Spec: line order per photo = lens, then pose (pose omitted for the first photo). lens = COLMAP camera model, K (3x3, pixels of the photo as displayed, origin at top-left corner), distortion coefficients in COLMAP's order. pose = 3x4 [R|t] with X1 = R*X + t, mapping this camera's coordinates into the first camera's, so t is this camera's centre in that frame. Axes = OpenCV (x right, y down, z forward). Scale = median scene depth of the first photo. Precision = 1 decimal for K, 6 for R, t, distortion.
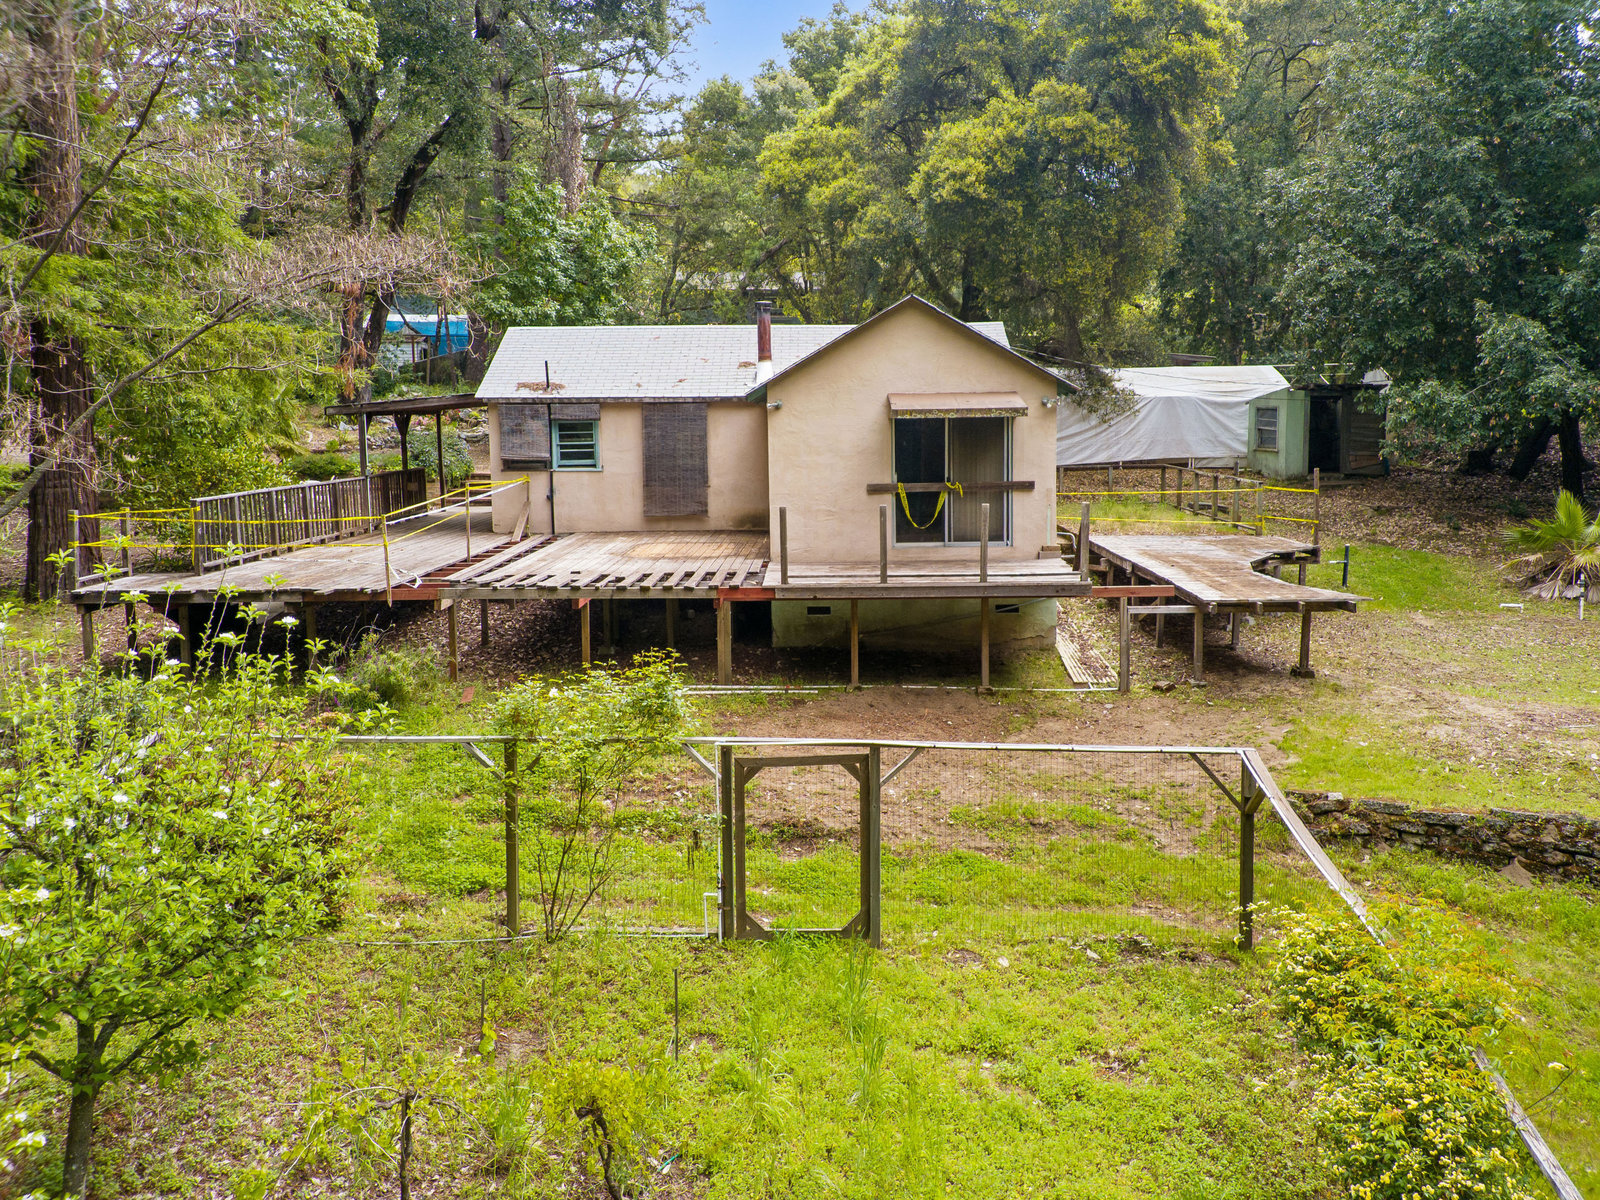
lens RADIAL K [[1229.6, 0, 812.6], [0, 1229.6, 525.4], [0, 0, 1]] dist [0.085008, -0.136902]
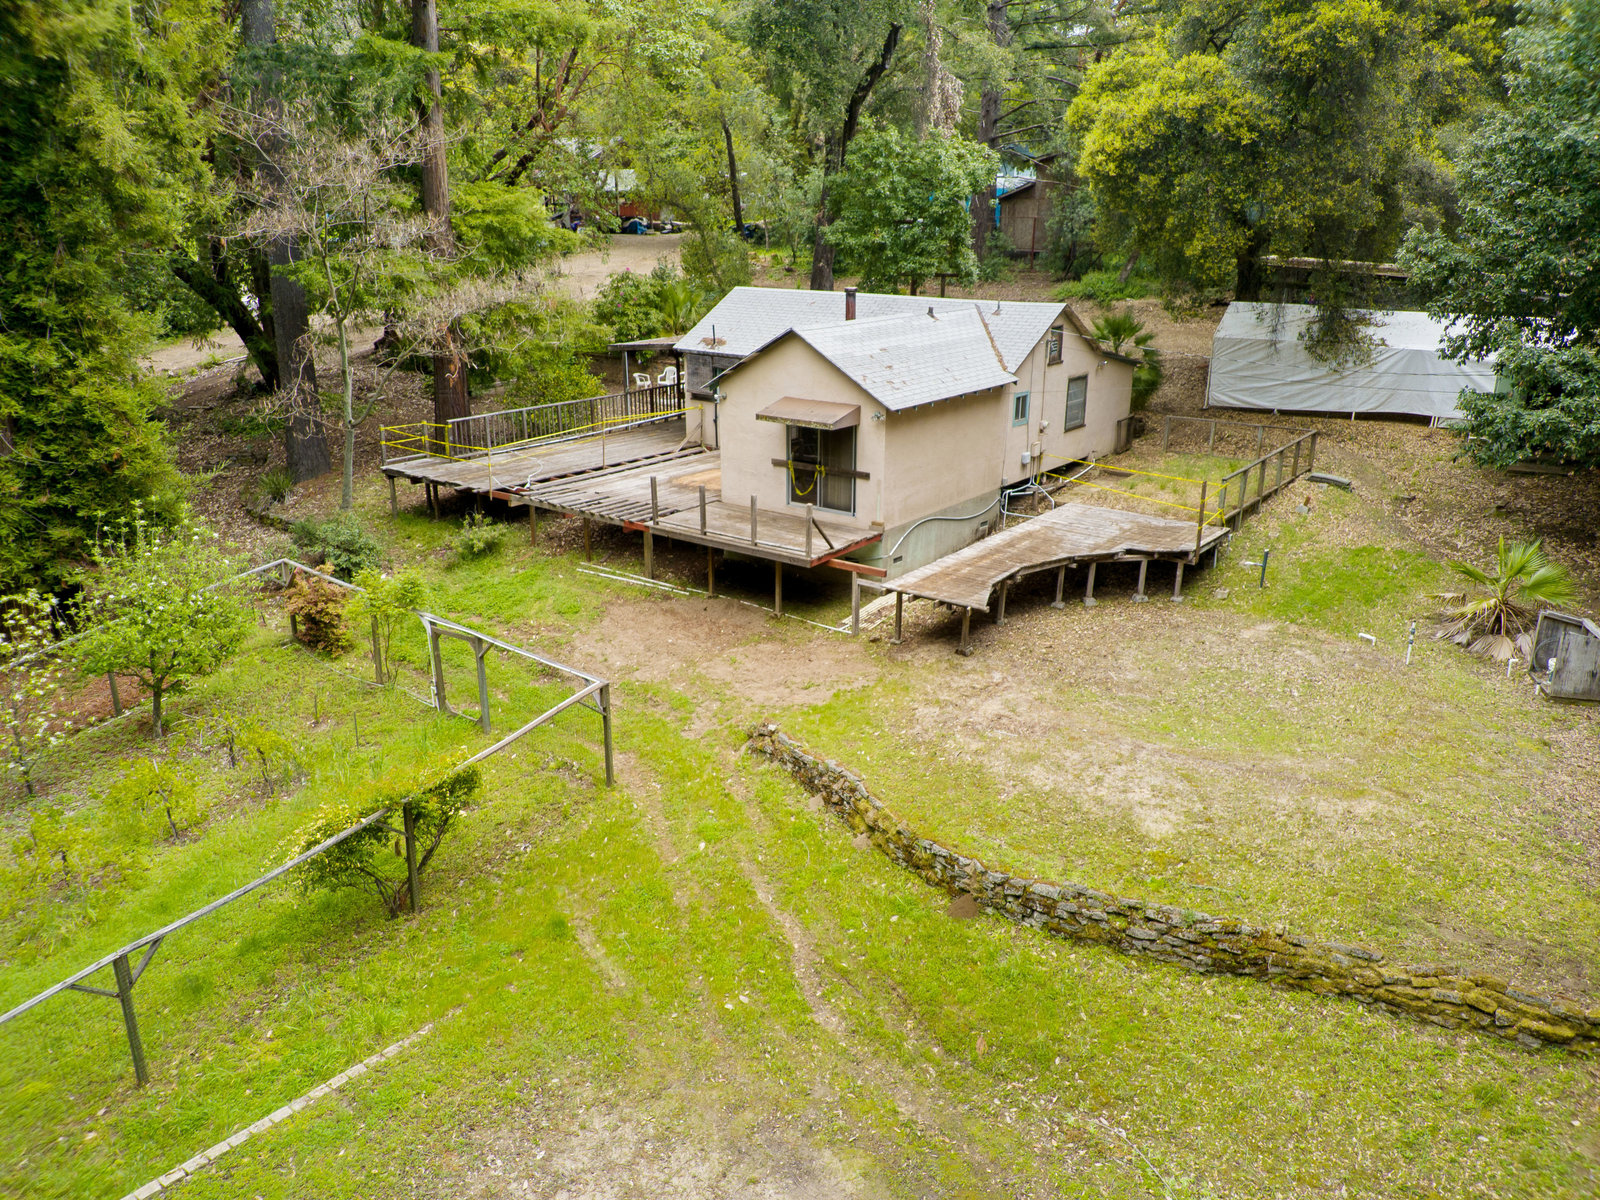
lens RADIAL K [[1192.4, 0, 797.4], [0, 1192.4, 602.1], [0, 0, 1]] dist [0.115438, -0.192304]
pose [[0.800516, 0.202112, -0.564203, 0.706381], [-0.067082, 0.965720, 0.250767, -0.177737], [0.595545, -0.162896, 0.786633, -0.083557]]
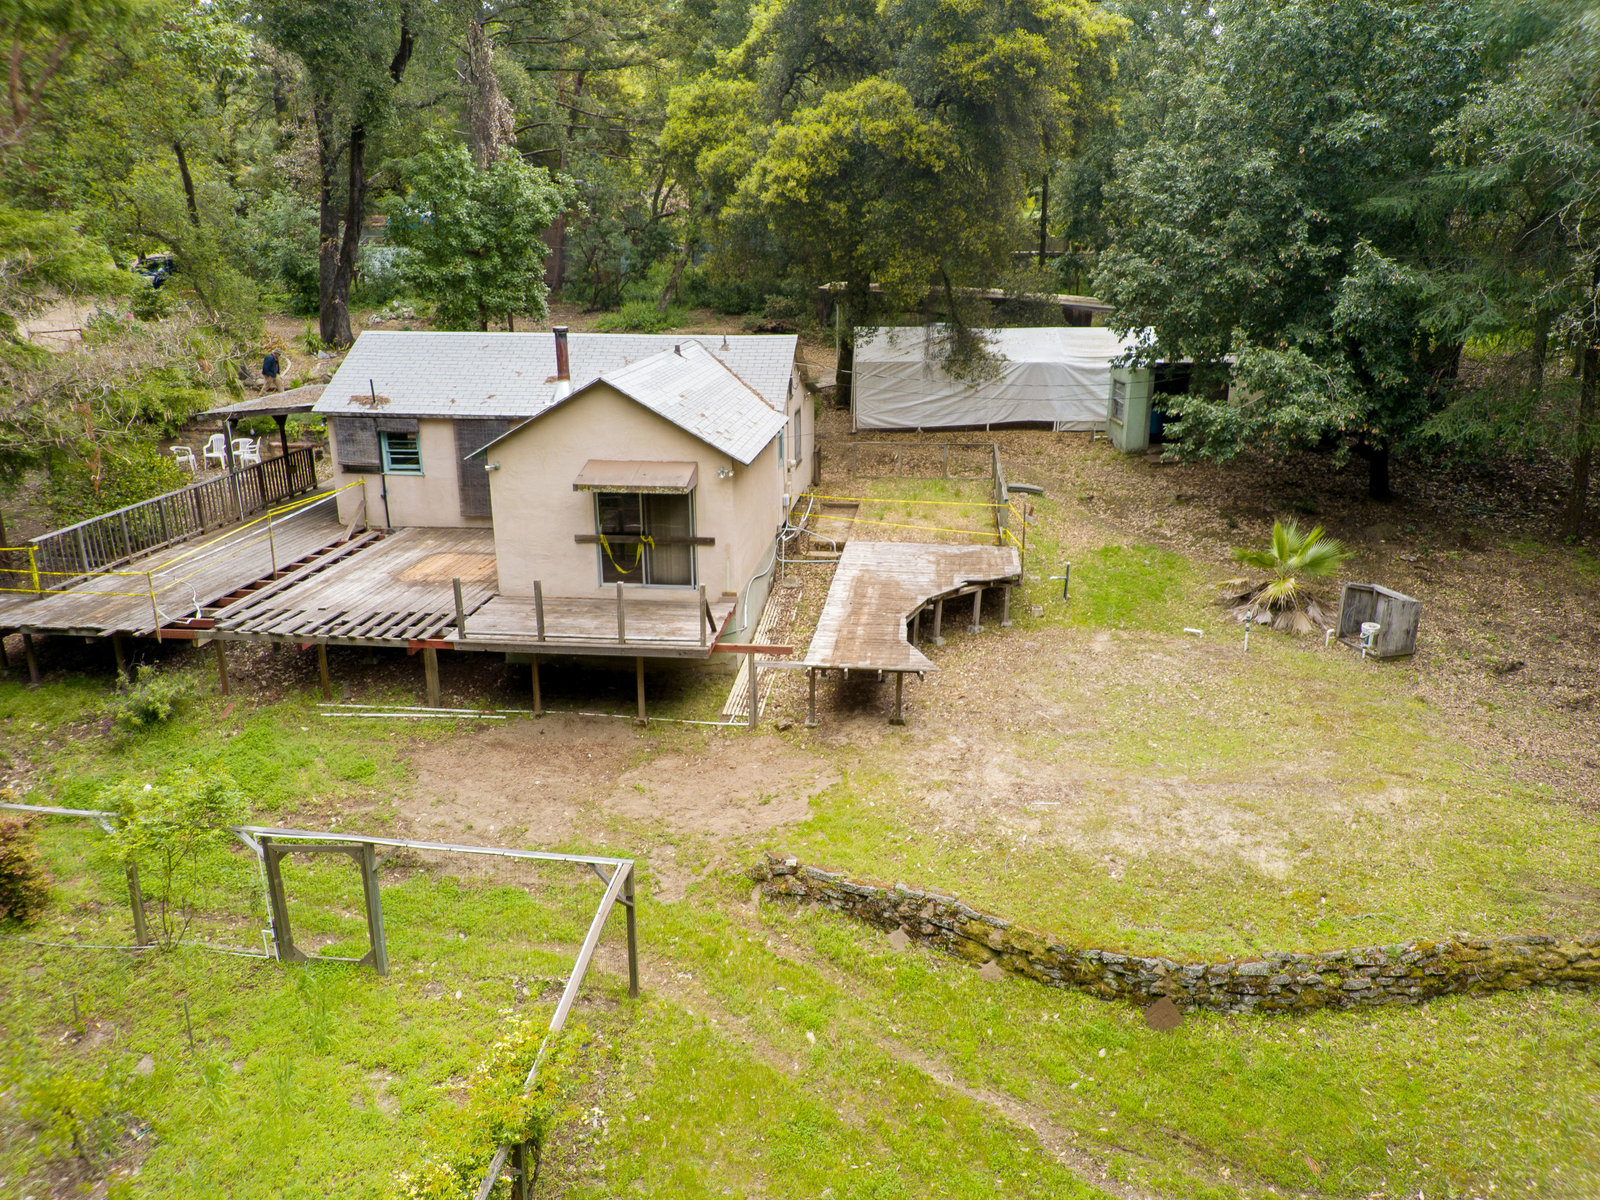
lens RADIAL K [[1192.4, 0, 797.4], [0, 1192.4, 602.1], [0, 0, 1]] dist [0.115438, -0.192304]
pose [[0.993326, 0.040283, -0.108081, 0.305672], [-0.017152, 0.978200, 0.206956, -0.169223], [0.114061, -0.203721, 0.972362, -0.086189]]
